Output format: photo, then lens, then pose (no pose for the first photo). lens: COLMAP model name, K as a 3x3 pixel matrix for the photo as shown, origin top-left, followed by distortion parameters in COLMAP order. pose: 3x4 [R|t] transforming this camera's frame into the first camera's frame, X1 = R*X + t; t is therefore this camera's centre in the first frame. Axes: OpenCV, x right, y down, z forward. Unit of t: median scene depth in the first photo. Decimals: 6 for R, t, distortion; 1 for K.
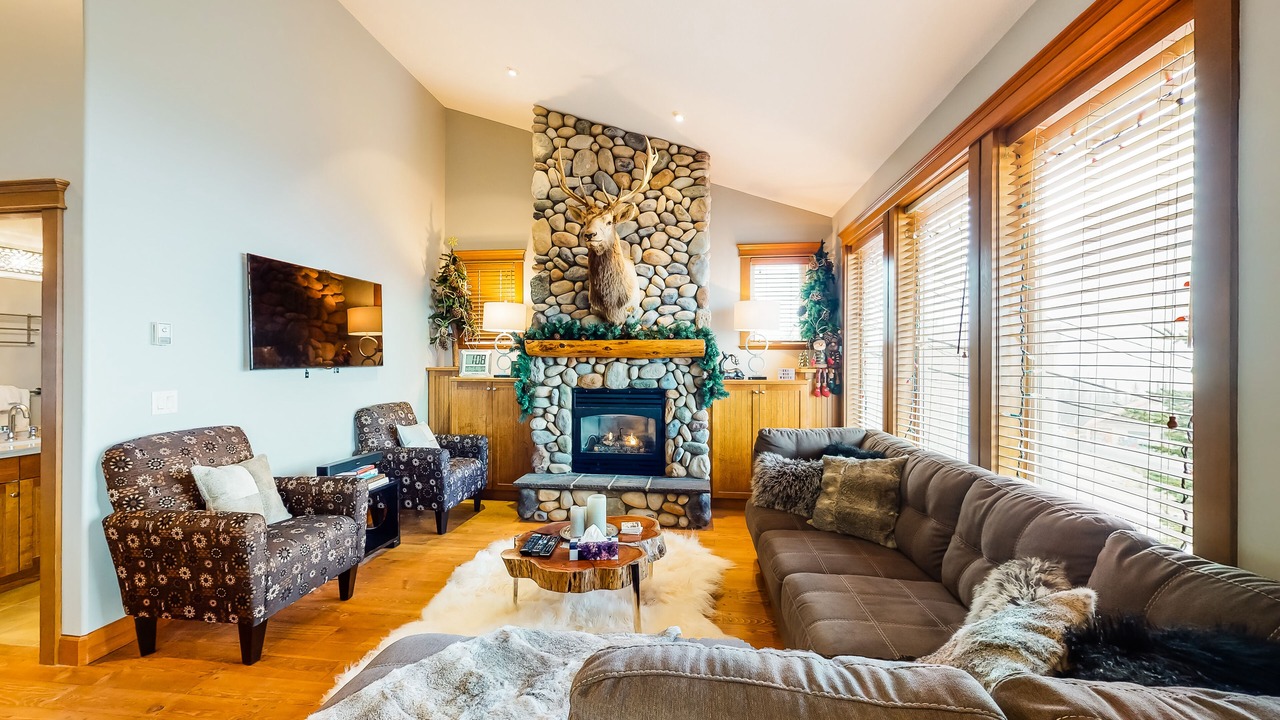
lens RADIAL K [[480.9, 0, 640.0], [0, 480.9, 360.0], [0, 0, 1]] dist [0.000368, -0.000009]
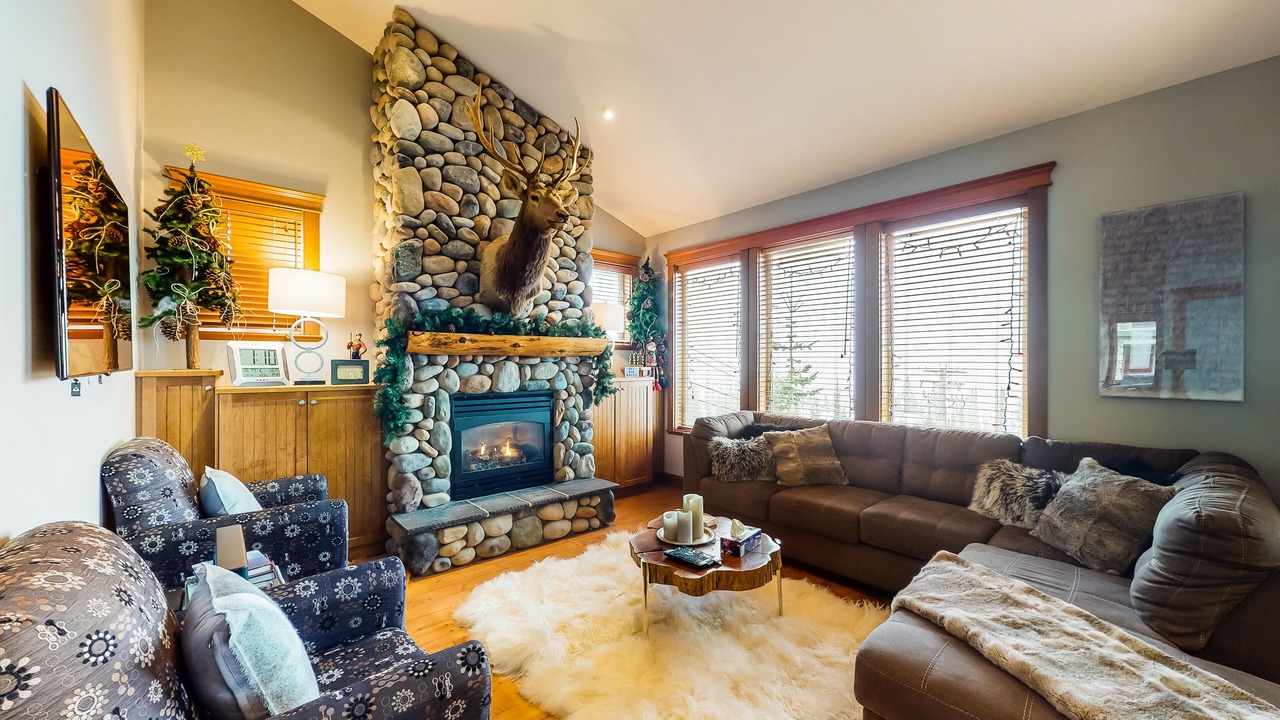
lens RADIAL K [[482.1, 0, 640.7], [0, 482.1, 361.9], [0, 0, 1]] dist [0.001665, -0.000072]
pose [[0.667664, -0.001973, 0.744460, -0.526553], [-0.001280, 0.999992, 0.003798, 0.002233], [-0.744461, -0.003489, 0.667656, 0.244570]]
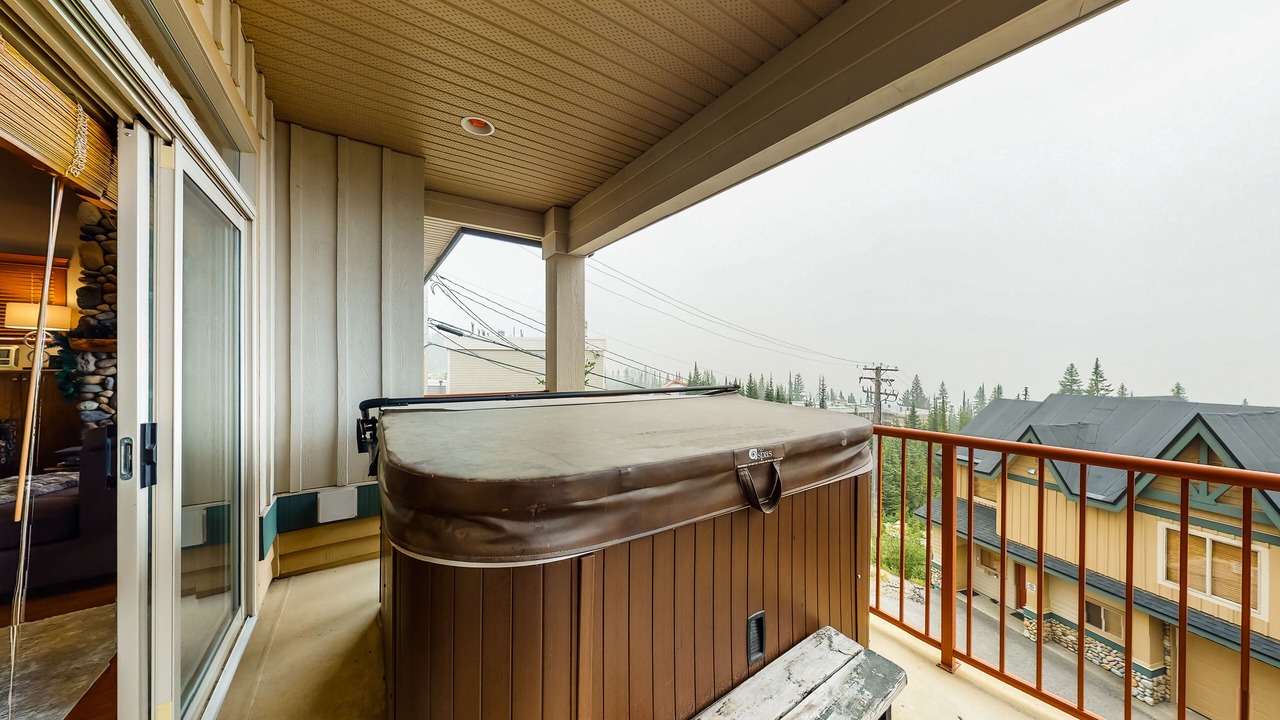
lens RADIAL K [[404.1, 0, 641.0], [0, 404.1, 364.5], [0, 0, 1]] dist [0.000545, 0.000051]
pose [[0.753559, -0.003486, 0.657371, 0.181325], [-0.001645, 0.999973, 0.007189, 0.016587], [-0.657378, -0.006498, 0.753533, -0.738002]]
